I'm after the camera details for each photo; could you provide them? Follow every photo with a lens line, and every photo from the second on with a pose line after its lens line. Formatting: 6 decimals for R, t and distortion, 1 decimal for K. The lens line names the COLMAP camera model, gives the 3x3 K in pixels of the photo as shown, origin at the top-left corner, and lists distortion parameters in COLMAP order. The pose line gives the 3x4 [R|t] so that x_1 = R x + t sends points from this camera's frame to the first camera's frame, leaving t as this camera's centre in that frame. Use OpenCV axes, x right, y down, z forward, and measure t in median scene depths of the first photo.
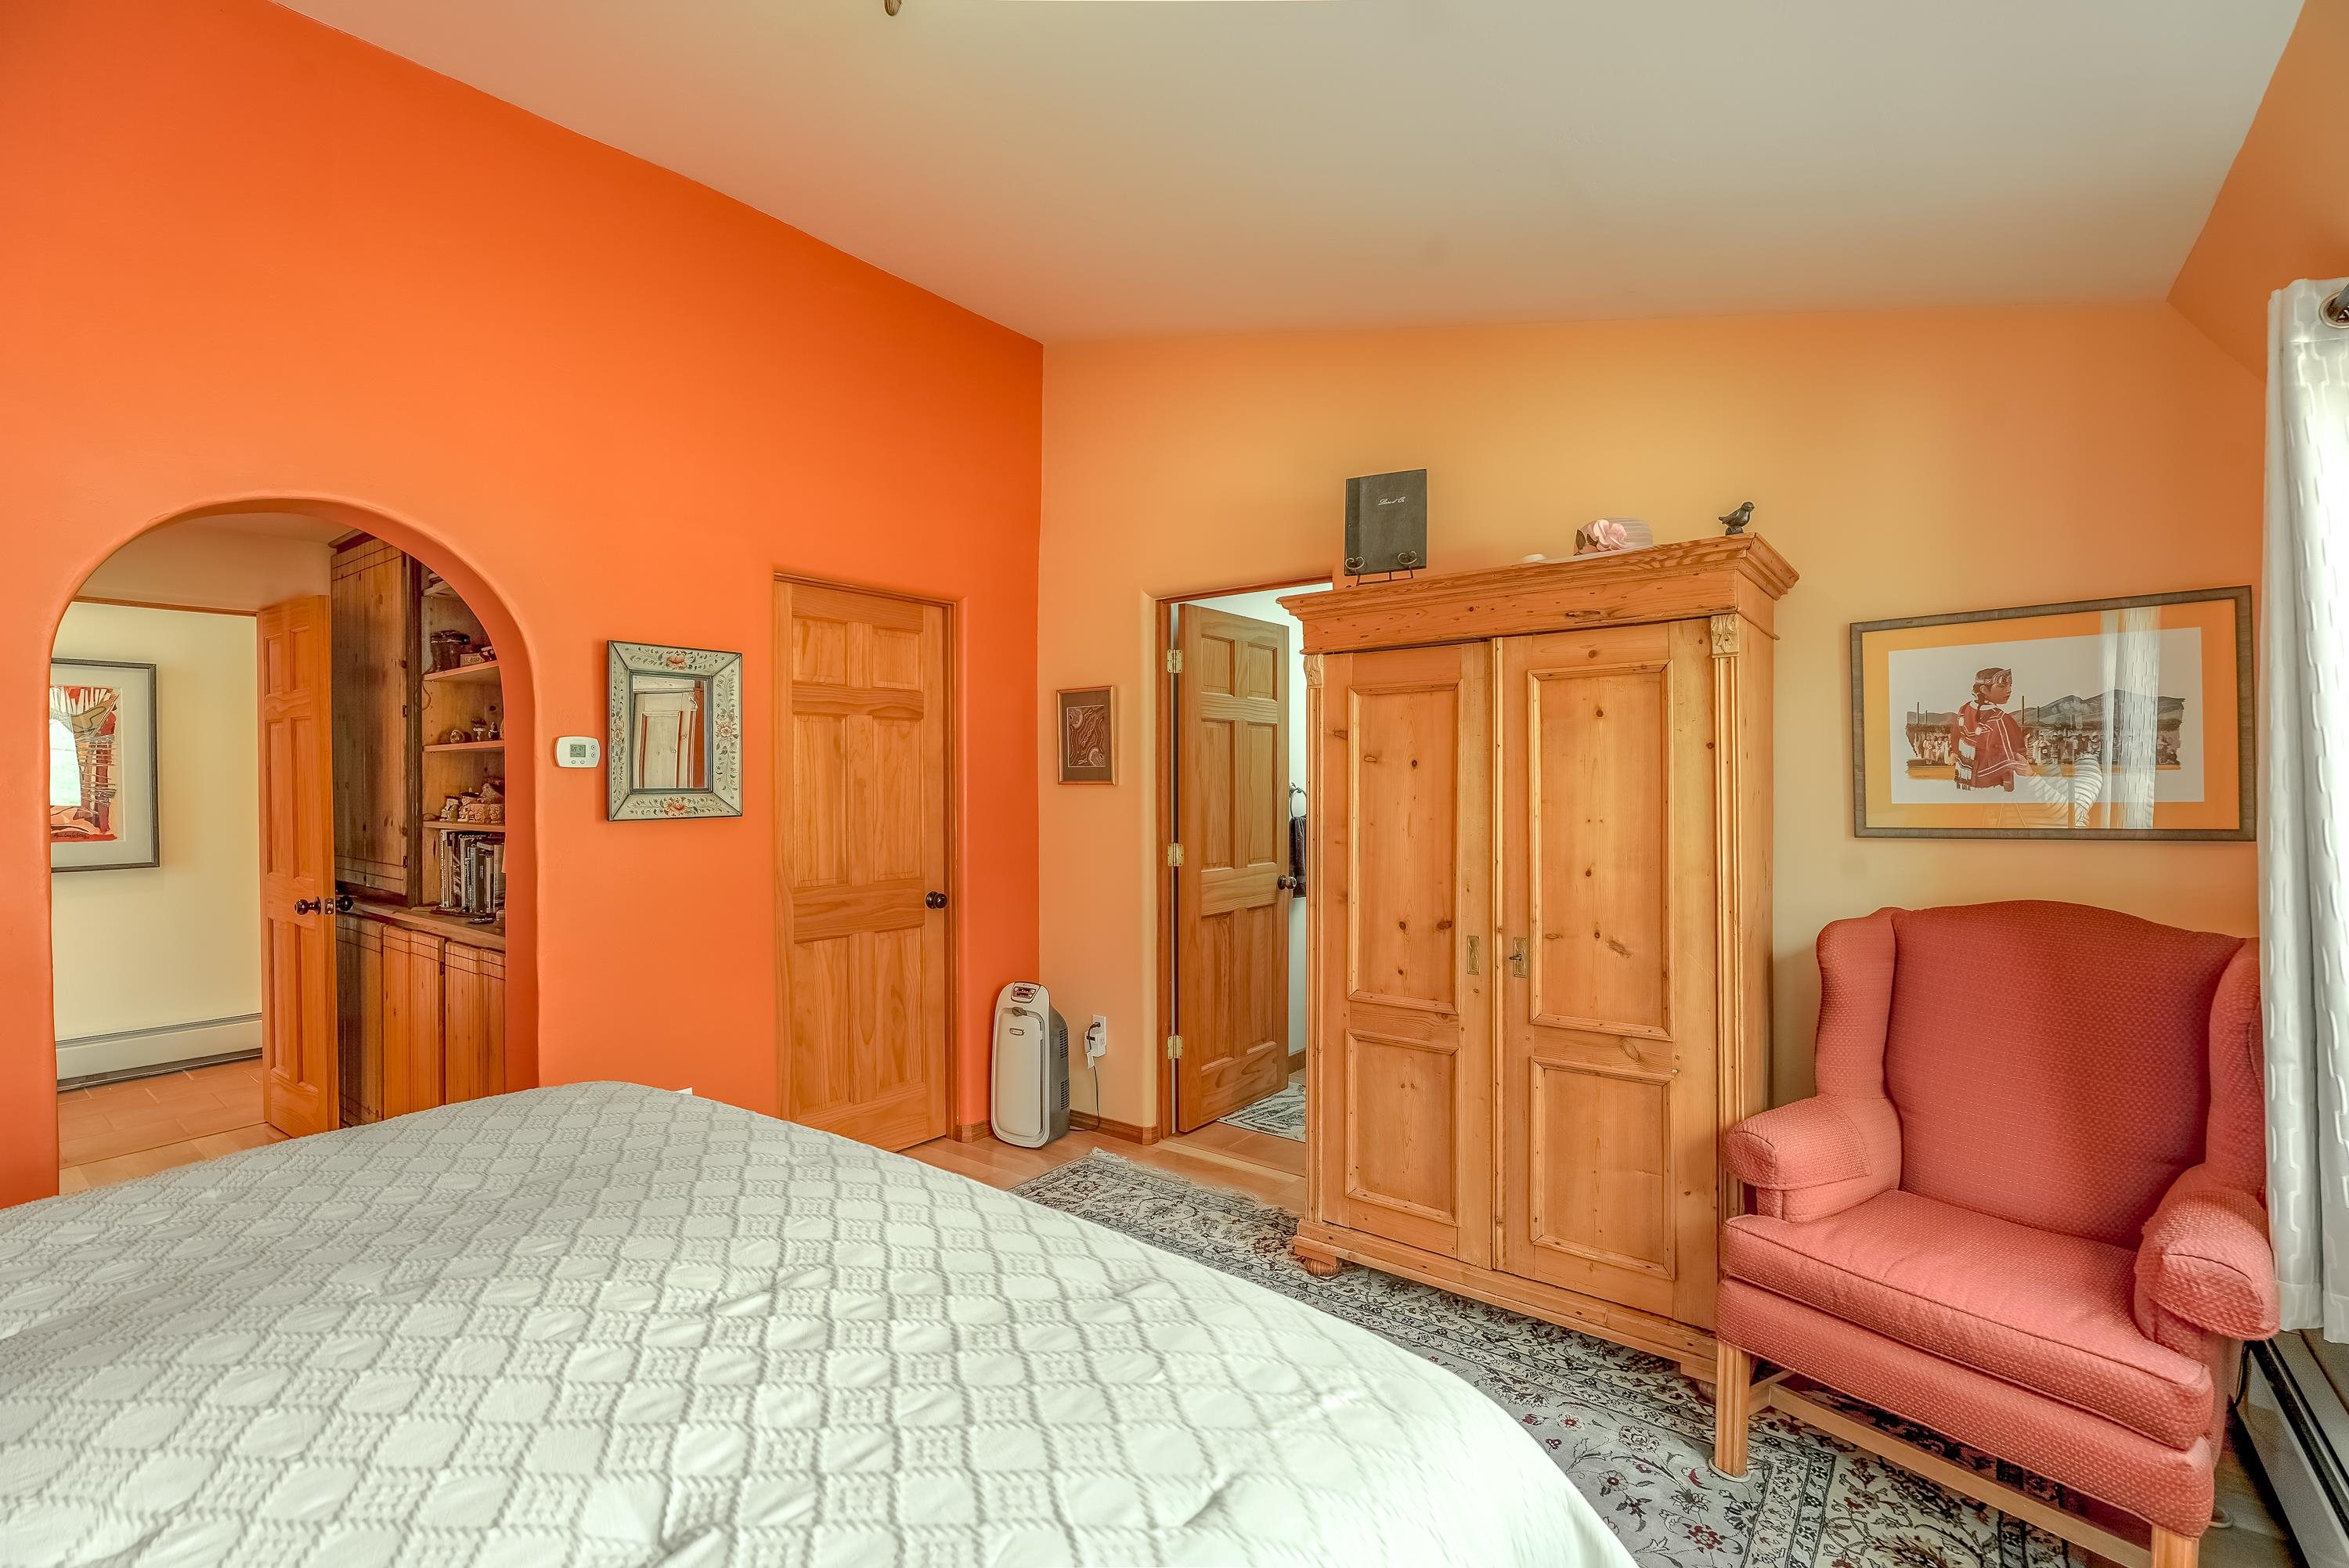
lens RADIAL K [[1043.9, 0, 1168.6], [0, 1043.9, 785.6], [0, 0, 1]] dist [-0.016177, 0.001681]
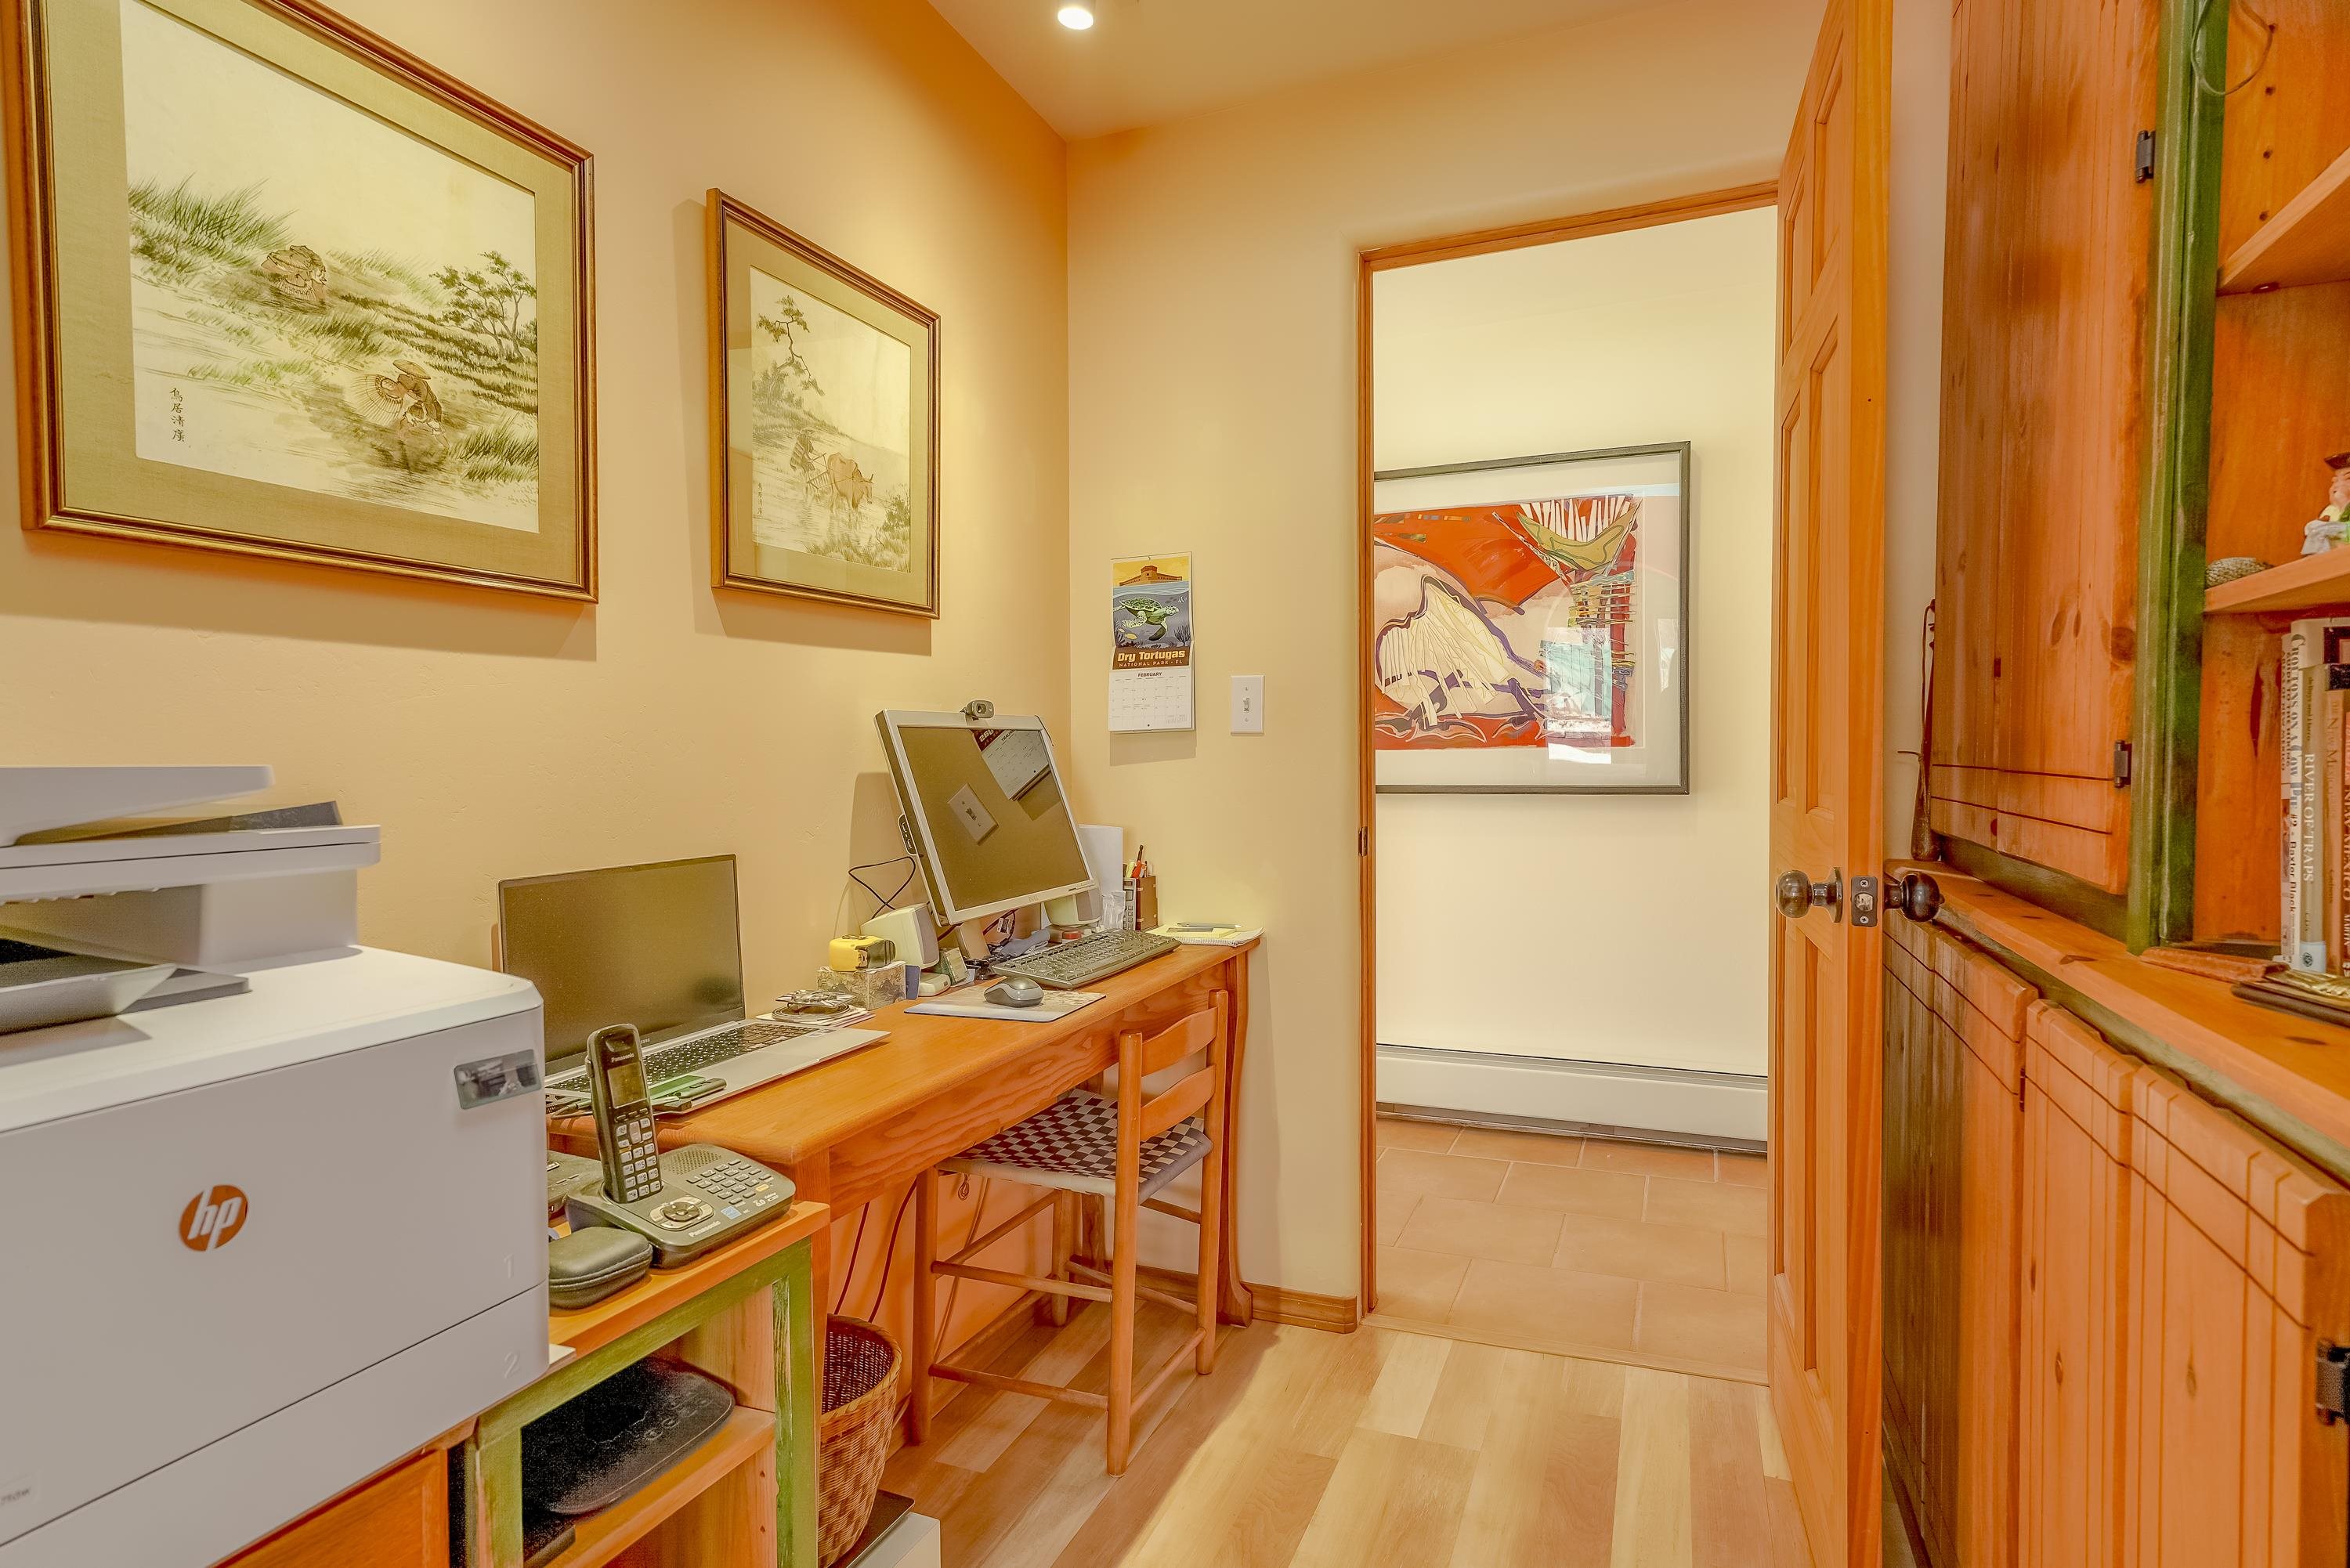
lens RADIAL K [[1214.9, 0, 1173.3], [0, 1214.9, 792.1], [0, 0, 1]] dist [0.002252, 0.000437]
pose [[0.257968, 0.031165, -0.965651, -0.476915], [-0.000195, 0.999481, 0.032205, 0.067055], [0.966154, -0.008119, 0.257840, 0.654737]]
